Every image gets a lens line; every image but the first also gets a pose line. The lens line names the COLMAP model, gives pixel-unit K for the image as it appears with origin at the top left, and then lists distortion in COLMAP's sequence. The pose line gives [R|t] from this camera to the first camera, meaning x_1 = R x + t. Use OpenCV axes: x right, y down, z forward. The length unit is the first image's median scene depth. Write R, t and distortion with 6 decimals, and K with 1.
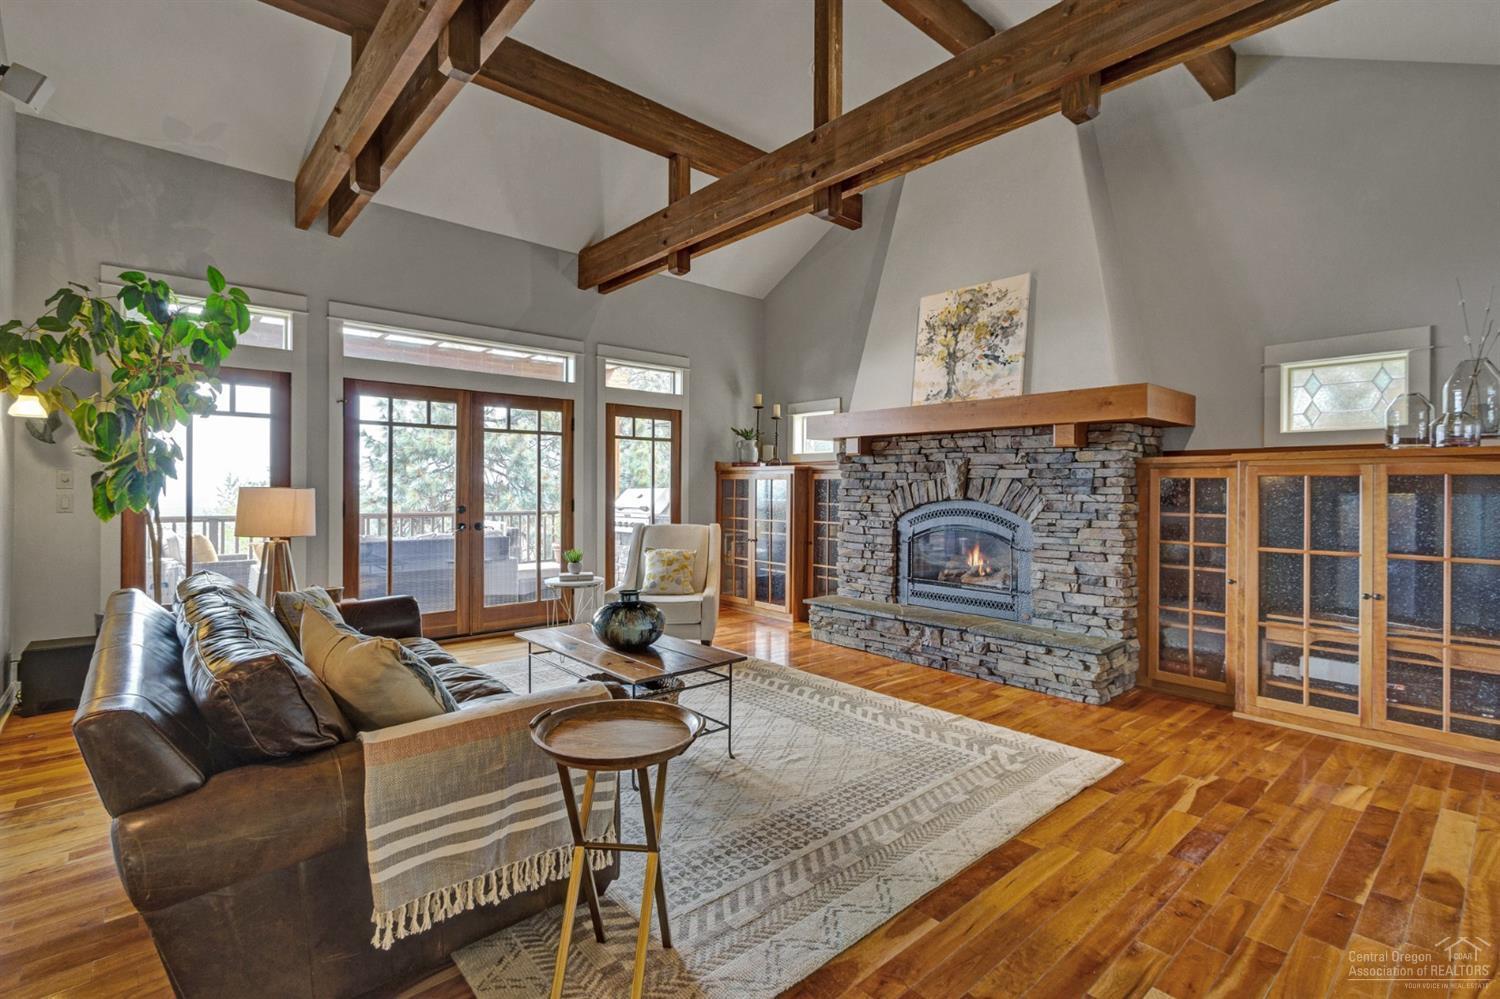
lens RADIAL K [[688.6, 0, 749.4], [0, 688.6, 490.5], [0, 0, 1]] dist [0.001161, 0.000138]
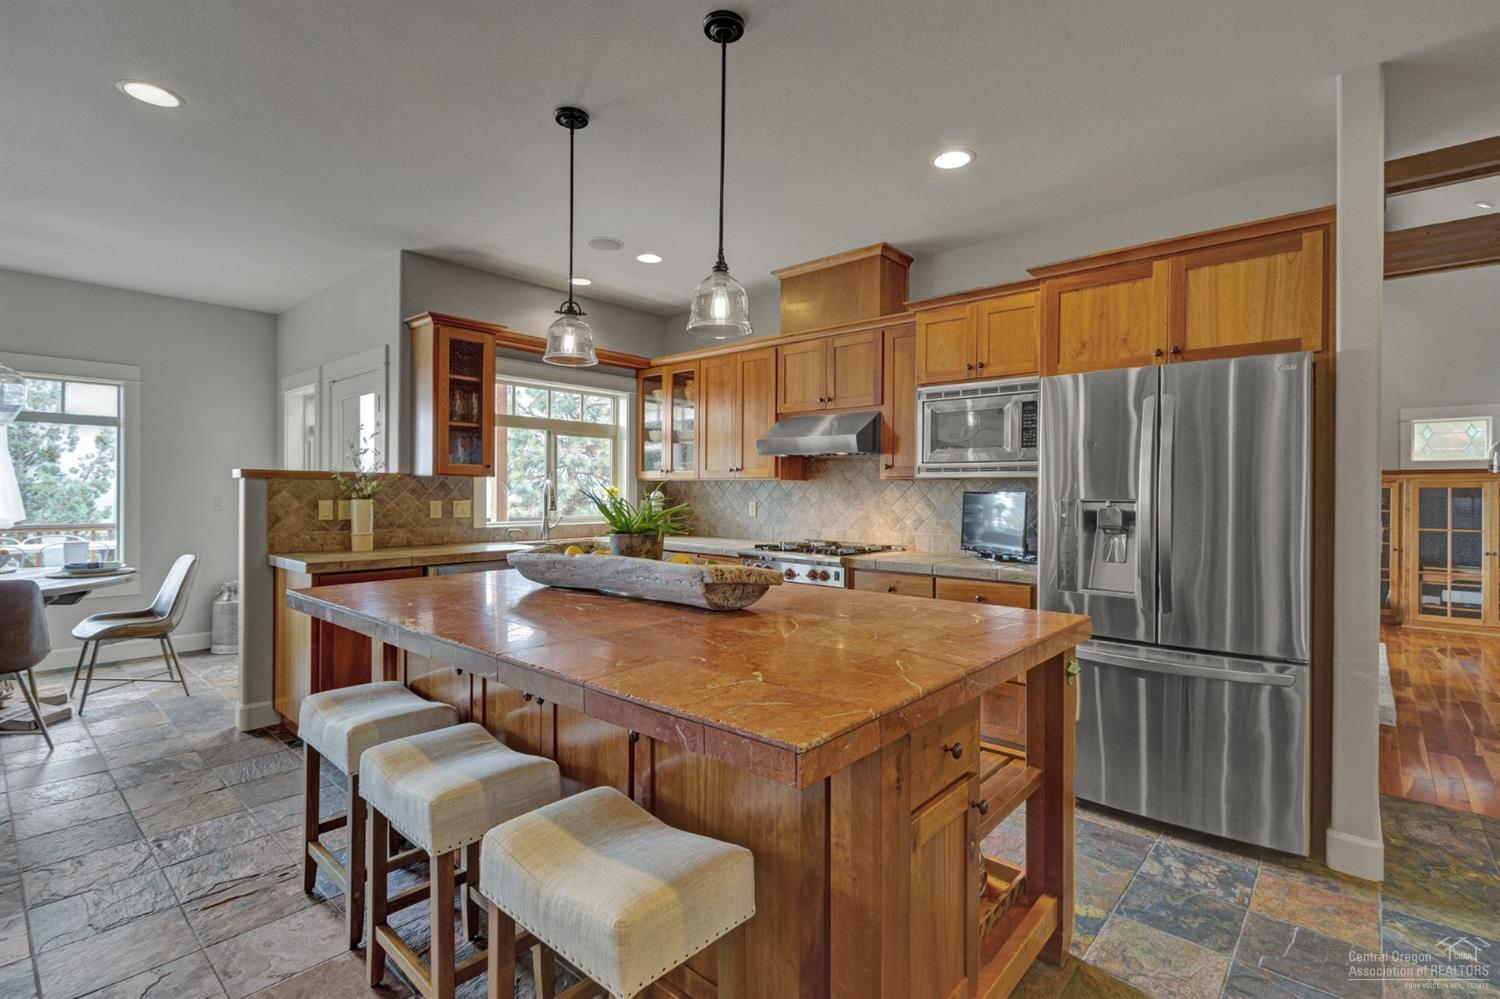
lens RADIAL K [[688.6, 0, 751.2], [0, 688.6, 492.8], [0, 0, 1]] dist [0.001161, 0.000138]
pose [[0.991641, 0.004331, 0.128957, -1.198852], [-0.004707, 0.999985, 0.002616, -0.004027], [-0.128944, -0.003201, 0.991647, -0.522863]]
